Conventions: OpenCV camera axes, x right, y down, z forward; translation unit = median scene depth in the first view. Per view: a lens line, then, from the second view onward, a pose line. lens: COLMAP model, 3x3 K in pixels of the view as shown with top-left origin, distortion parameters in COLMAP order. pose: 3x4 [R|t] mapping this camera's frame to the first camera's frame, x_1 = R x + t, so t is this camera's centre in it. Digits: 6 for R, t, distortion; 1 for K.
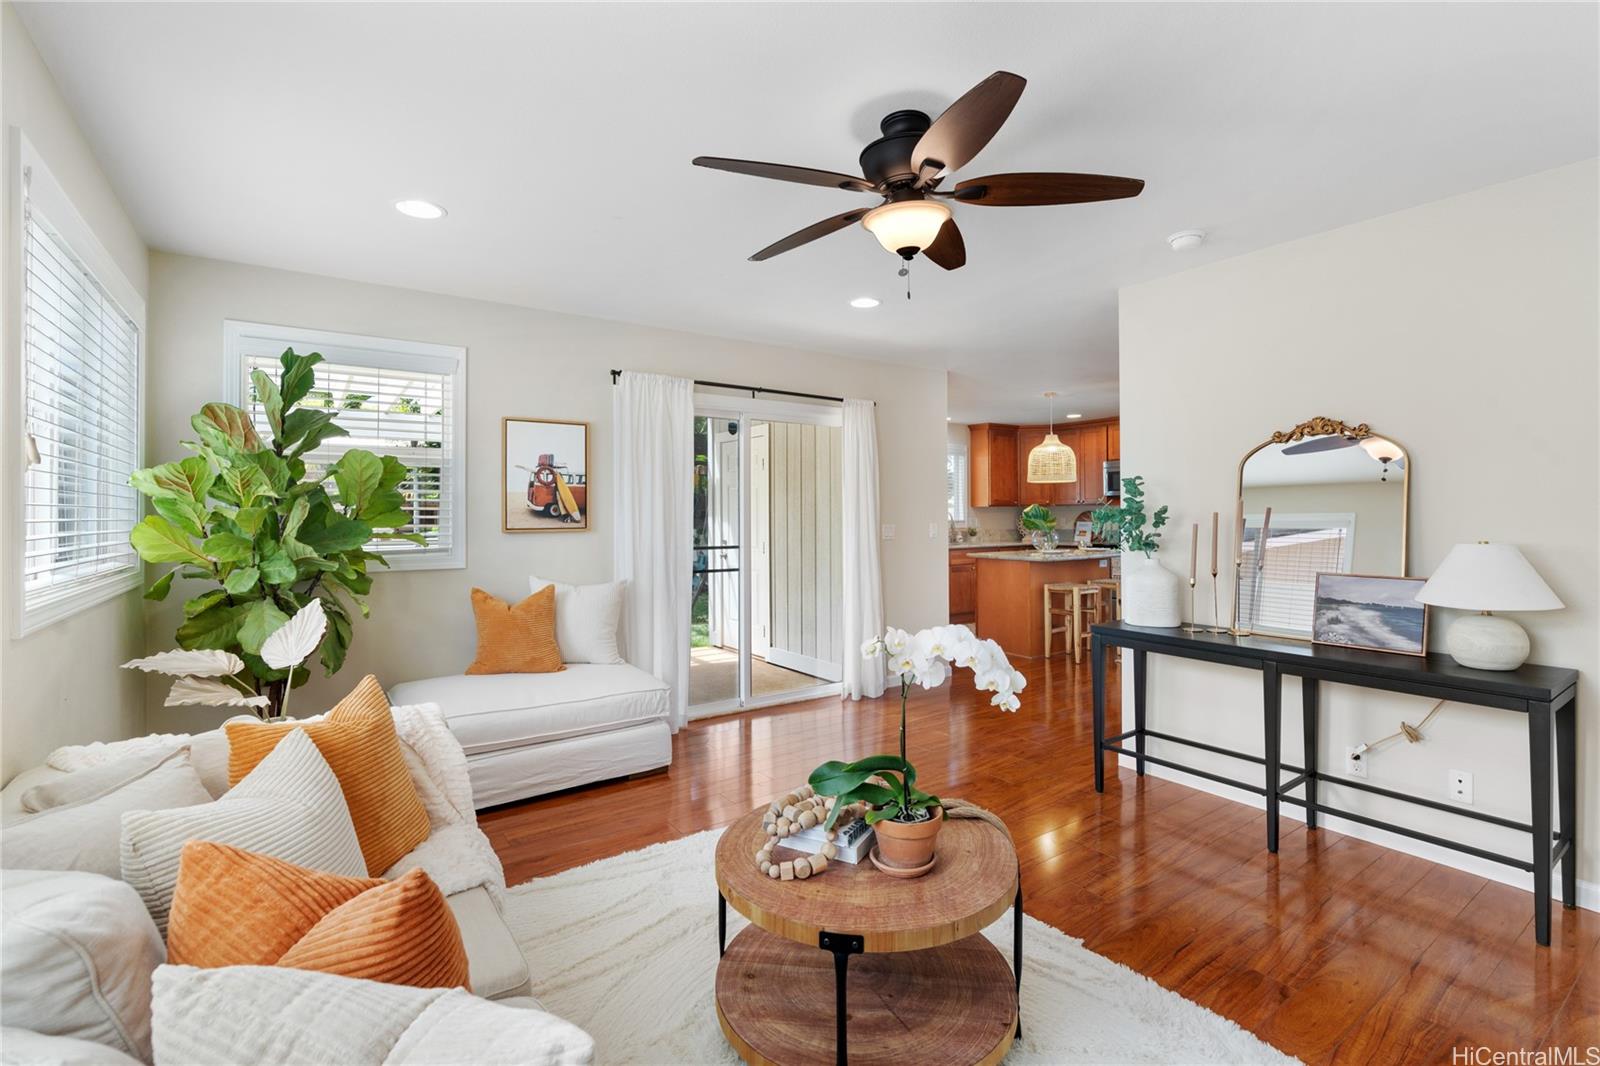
lens RADIAL K [[727.9, 0, 808.4], [0, 727.9, 509.1], [0, 0, 1]] dist [-0.001680, -0.000028]
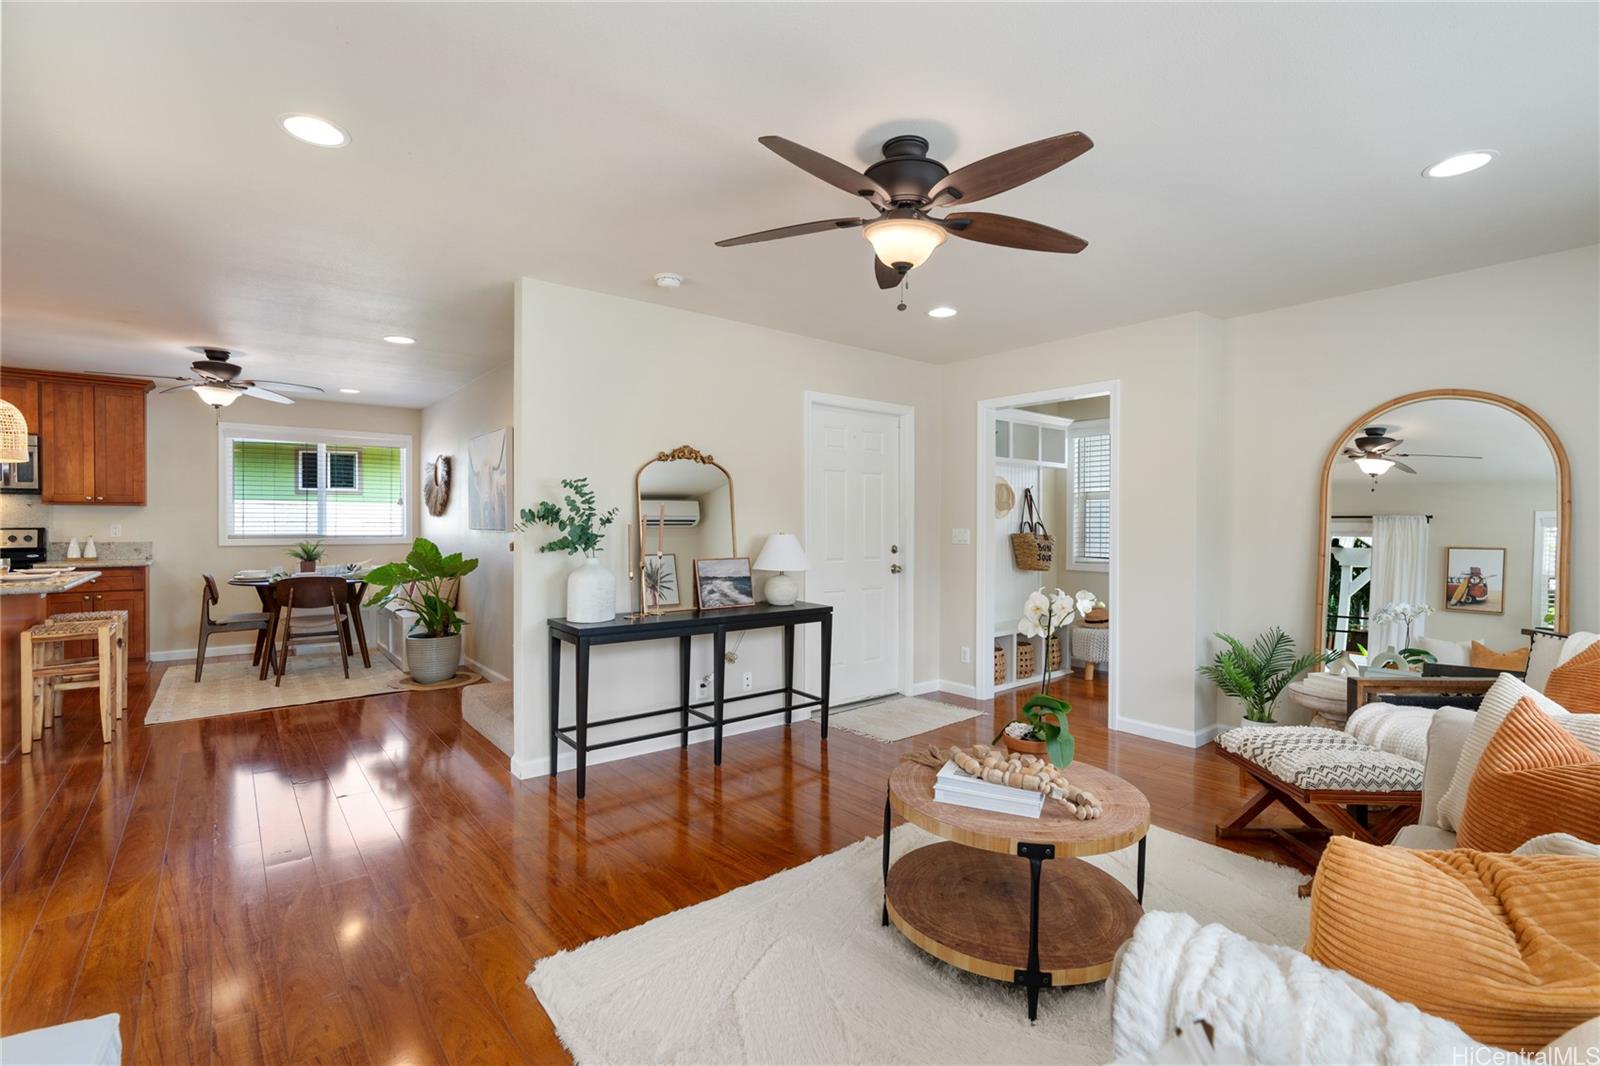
lens RADIAL K [[725.6, 0, 802.4], [0, 725.6, 527.2], [0, 0, 1]] dist [-0.000253, 0.000618]
pose [[-0.059492, -0.004549, 0.998218, -0.392394], [-0.008660, 0.999954, 0.004040, 0.011195], [-0.998191, -0.008405, -0.059528, 0.504972]]
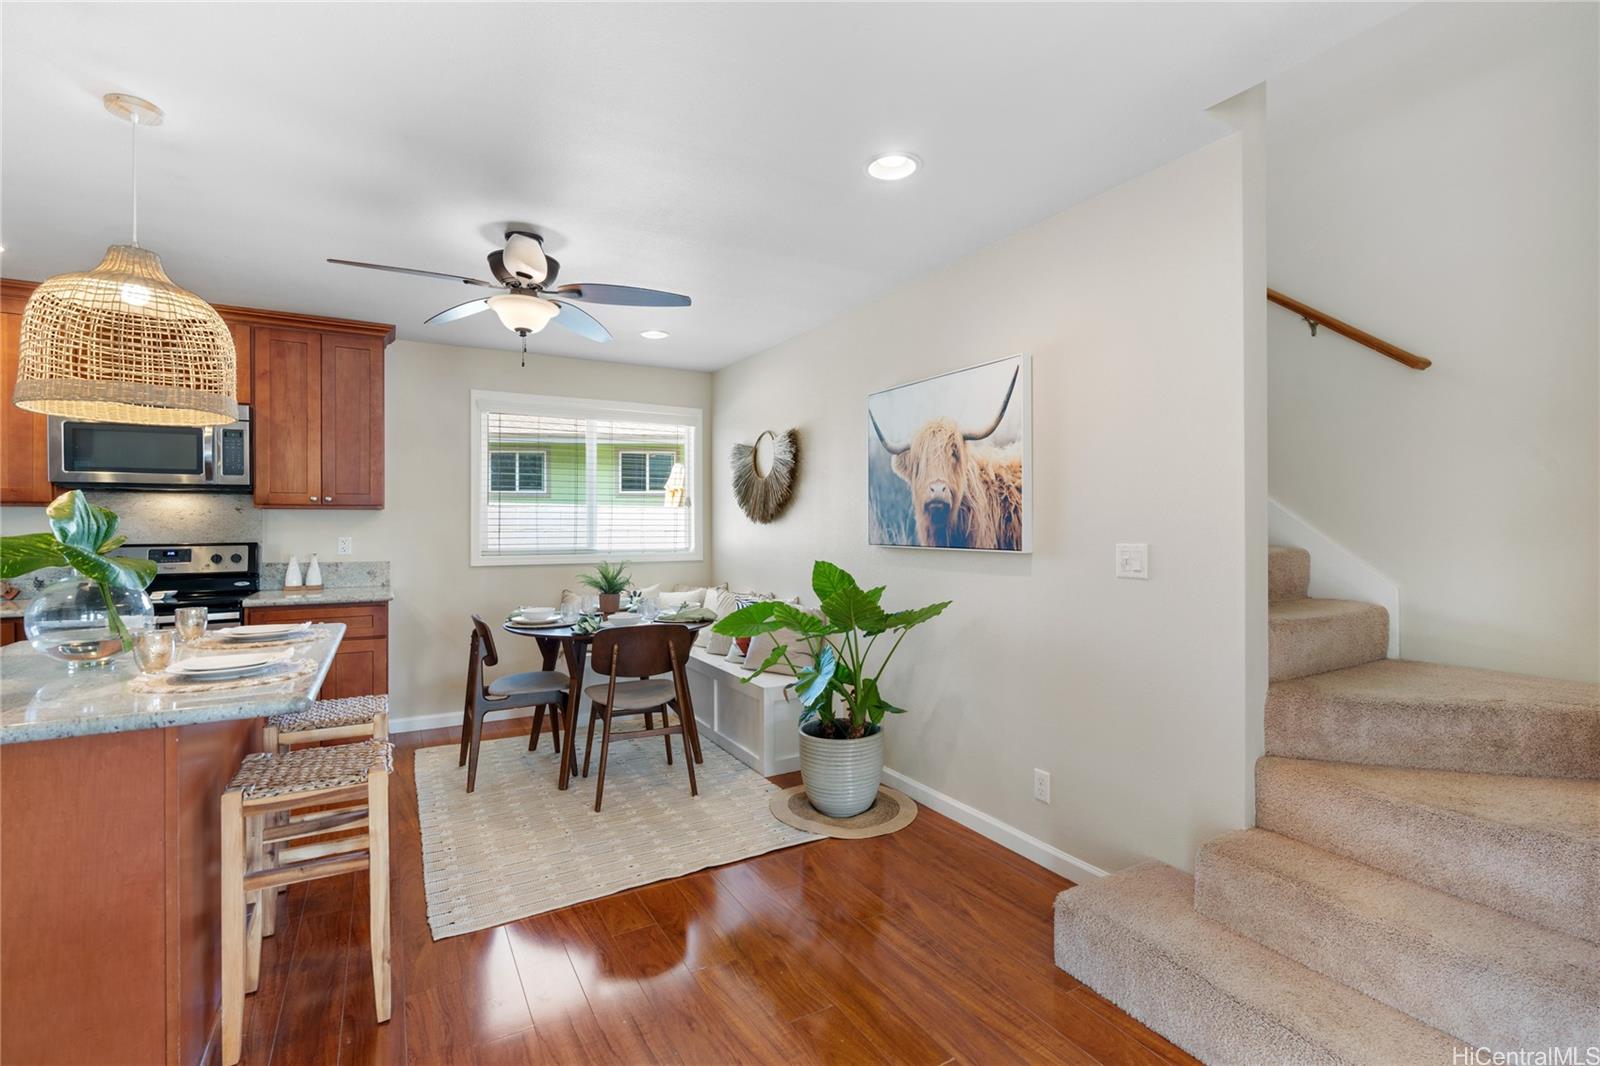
lens RADIAL K [[728.5, 0, 801.7], [0, 728.5, 524.1], [0, 0, 1]] dist [-0.002819, 0.000412]
pose [[0.096936, 0.003624, 0.995284, 0.101195], [-0.005425, 0.999980, -0.003112, 0.006321], [-0.995276, -0.005098, 0.096954, 0.972708]]
